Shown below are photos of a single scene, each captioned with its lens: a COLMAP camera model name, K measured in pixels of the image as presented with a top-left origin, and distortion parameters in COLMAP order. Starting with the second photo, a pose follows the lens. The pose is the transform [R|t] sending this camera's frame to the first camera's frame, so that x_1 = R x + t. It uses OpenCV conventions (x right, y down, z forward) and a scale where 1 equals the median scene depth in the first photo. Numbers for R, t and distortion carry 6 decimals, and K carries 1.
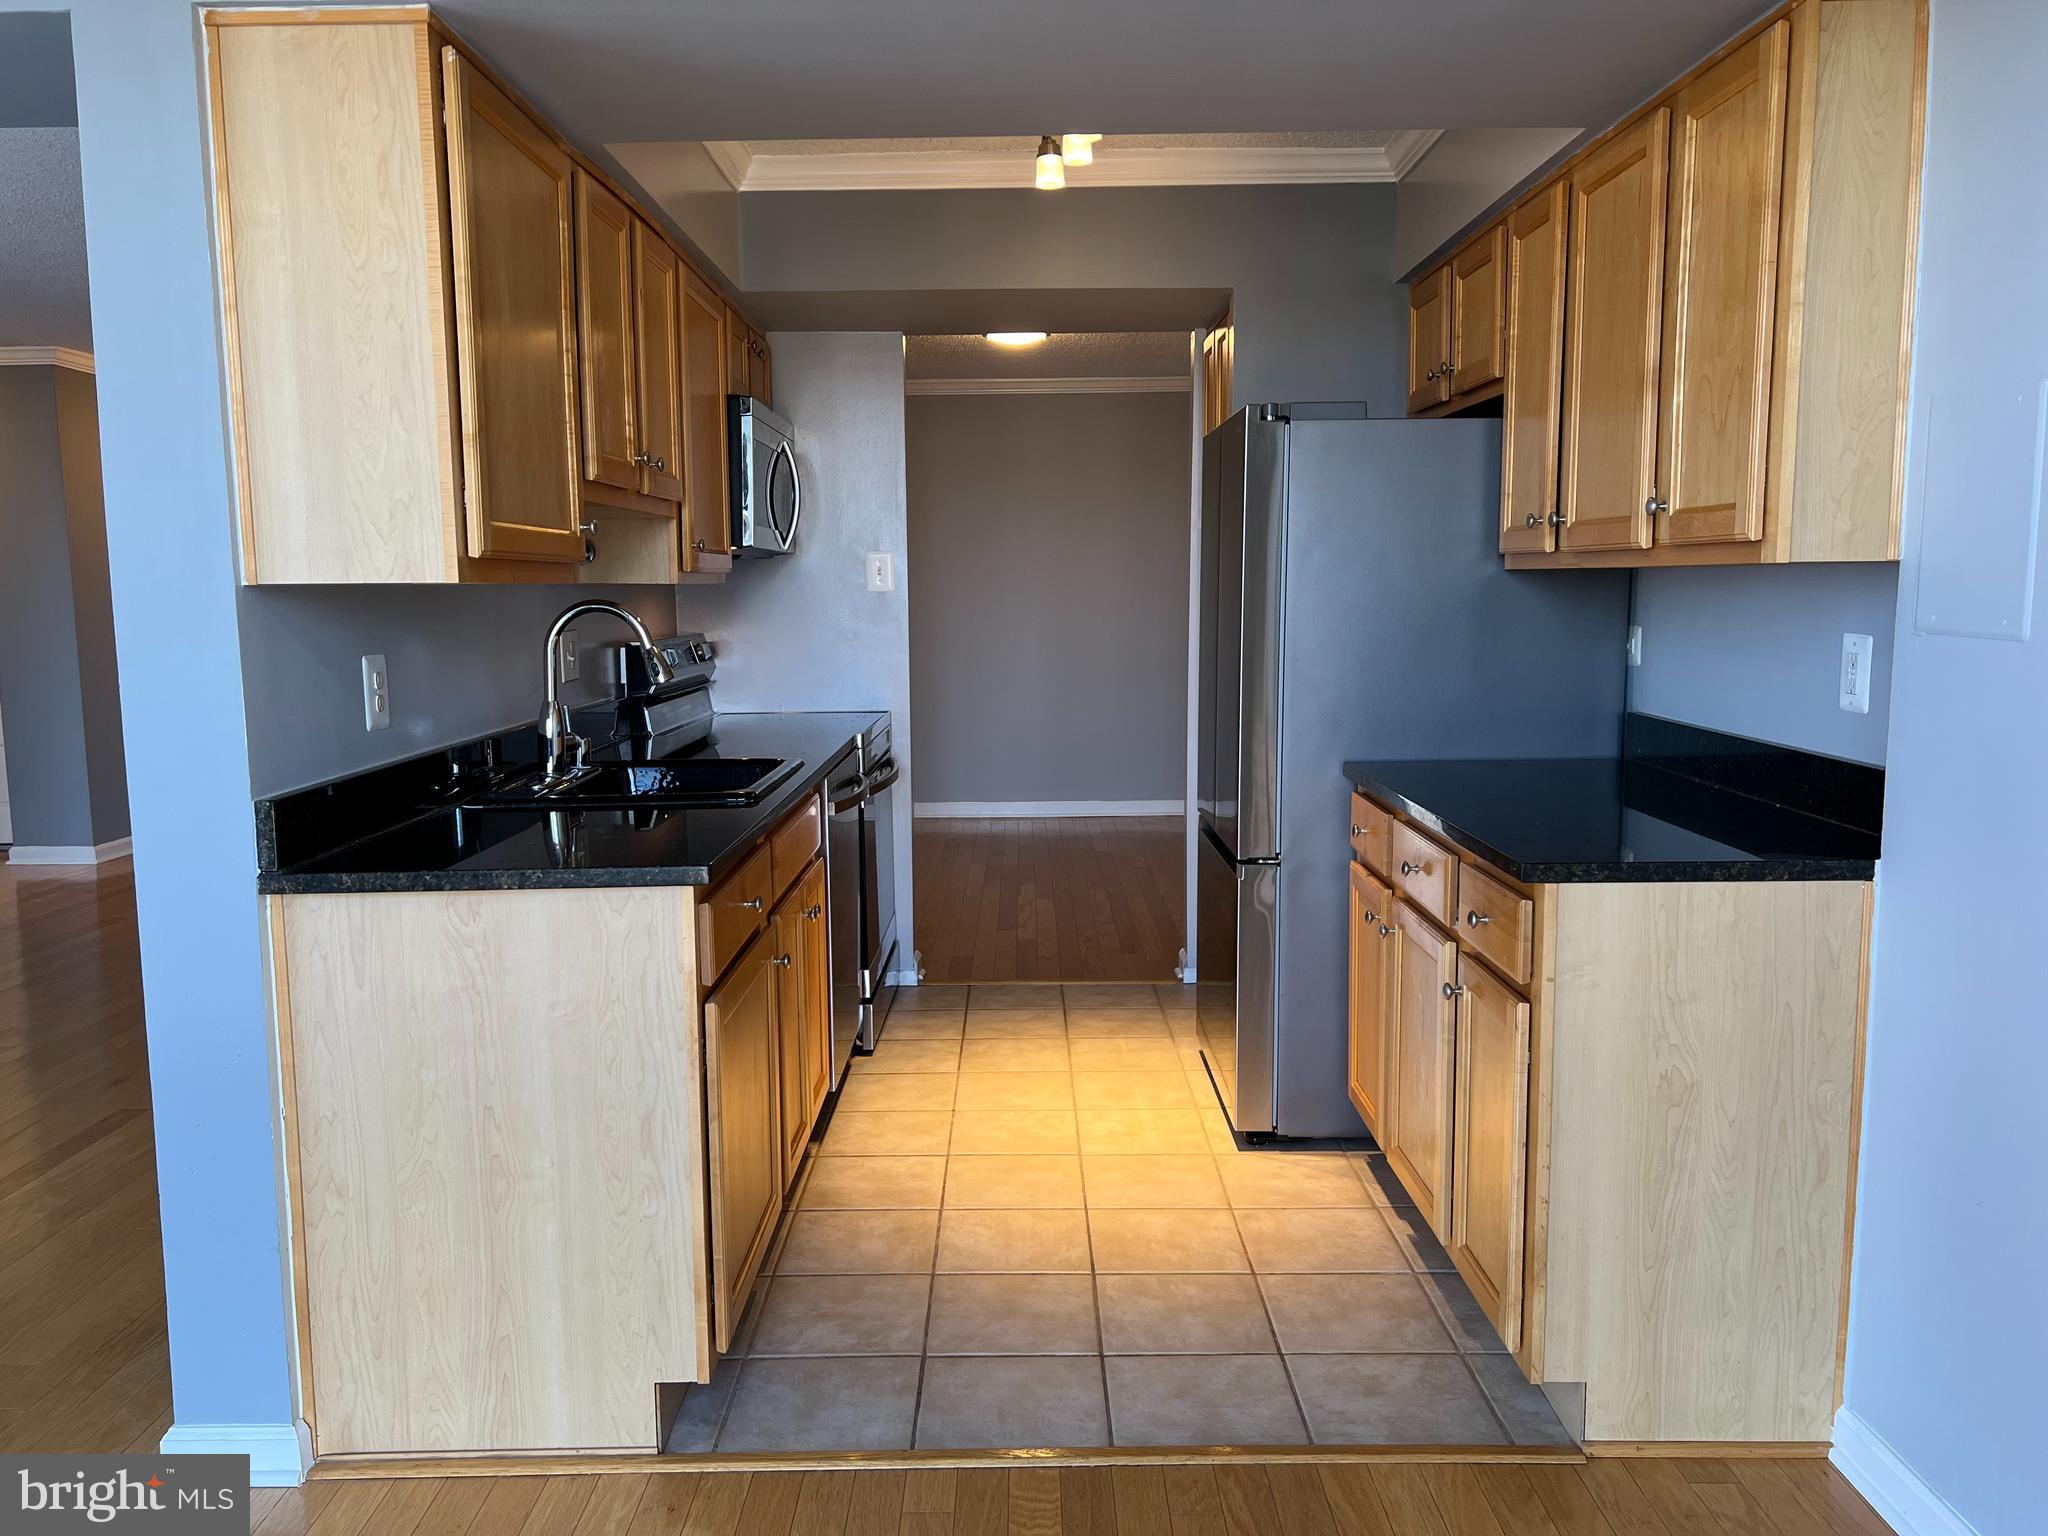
lens RADIAL K [[1540.3, 0, 1022.0], [0, 1540.3, 765.0], [0, 0, 1]] dist [0.056256, -0.065948]
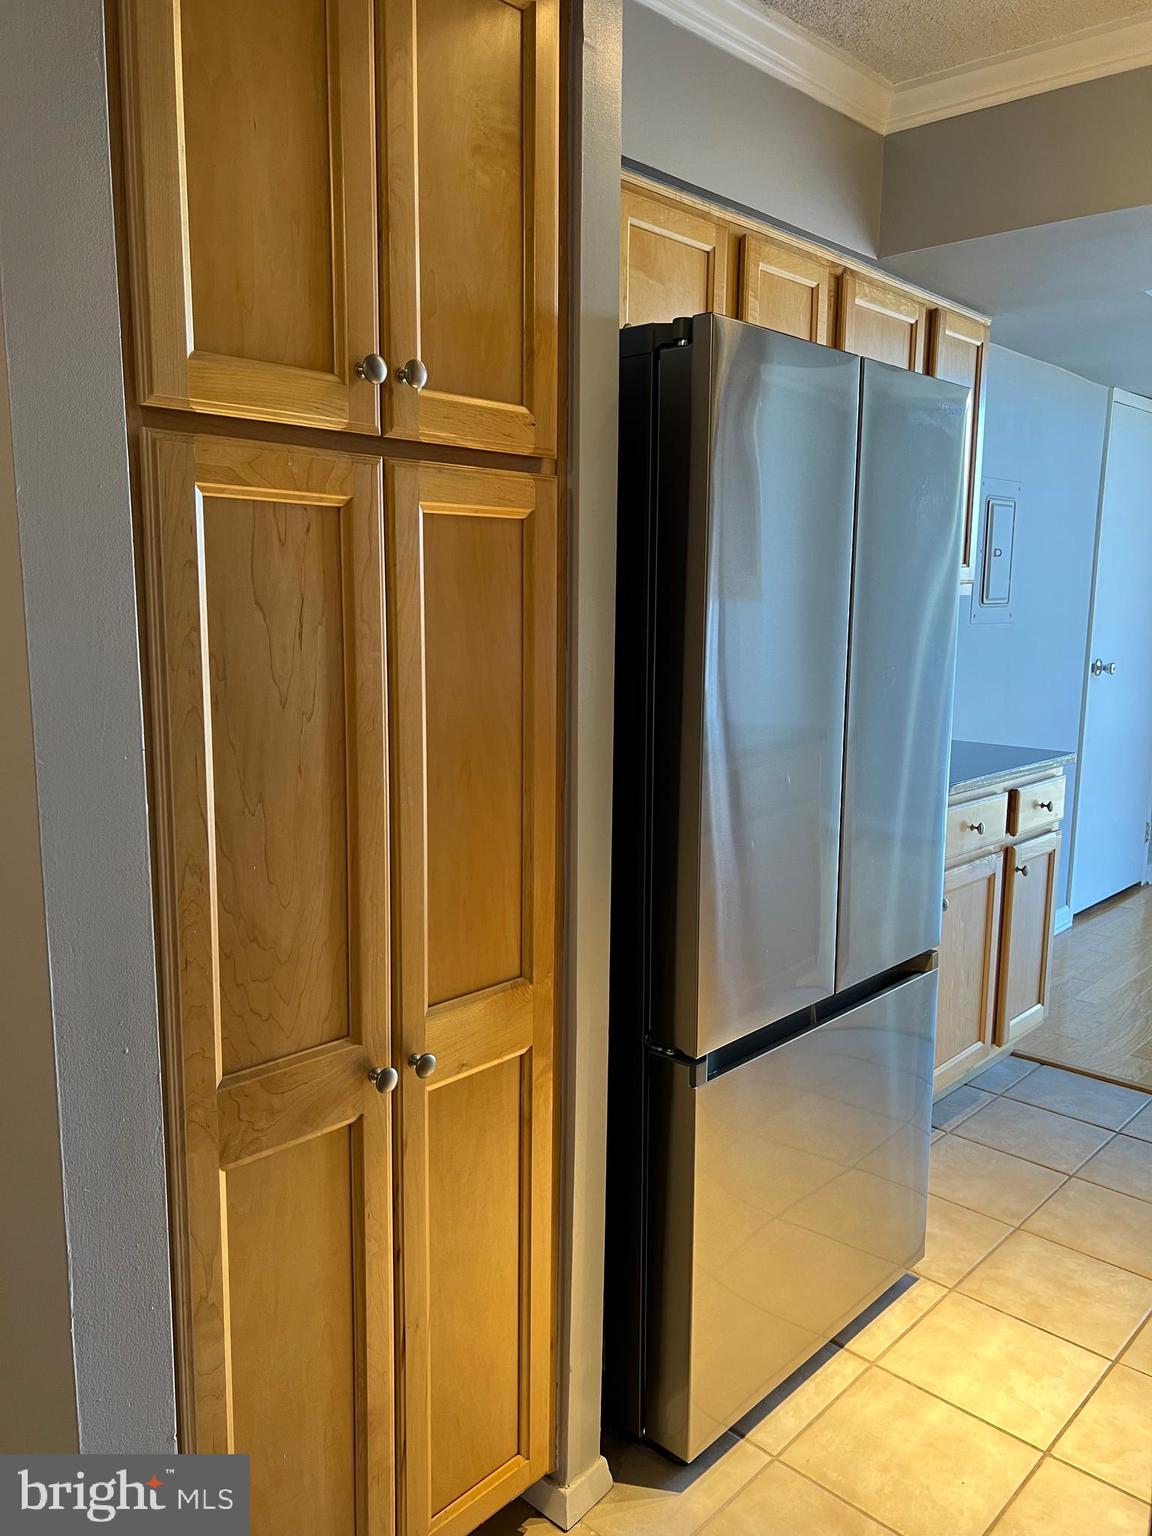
lens RADIAL K [[1155.2, 0, 583.1], [0, 1155.2, 765.9], [0, 0, 1]] dist [0.056256, -0.065948]
pose [[-0.728167, -0.102589, 0.677678, -0.138623], [0.077567, 0.970048, 0.230195, -0.195572], [-0.680996, 0.220186, -0.698400, 1.593809]]
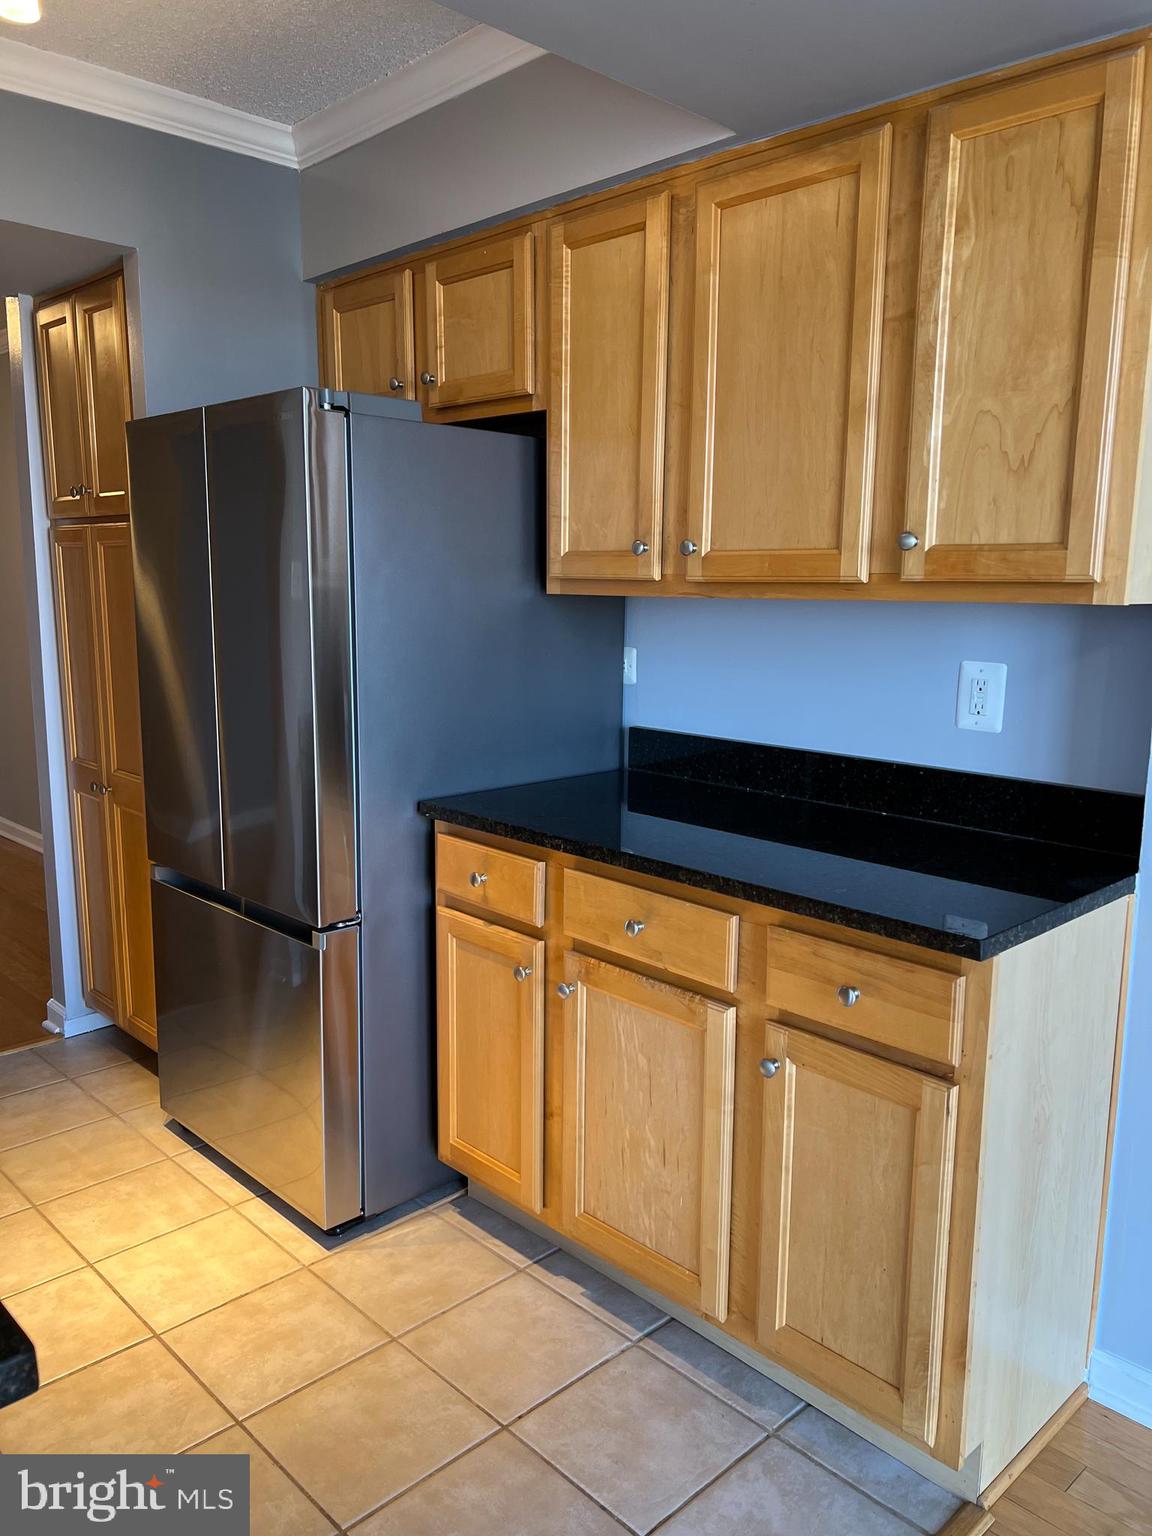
lens RADIAL K [[1155.2, 0, 590.6], [0, 1155.2, 780.3], [0, 0, 1]] dist [0.056256, -0.065948]
pose [[0.717100, -0.103558, 0.689234, -0.193572], [0.066270, 0.994551, 0.080483, -0.064337], [-0.693812, -0.012039, 0.720055, 0.443944]]
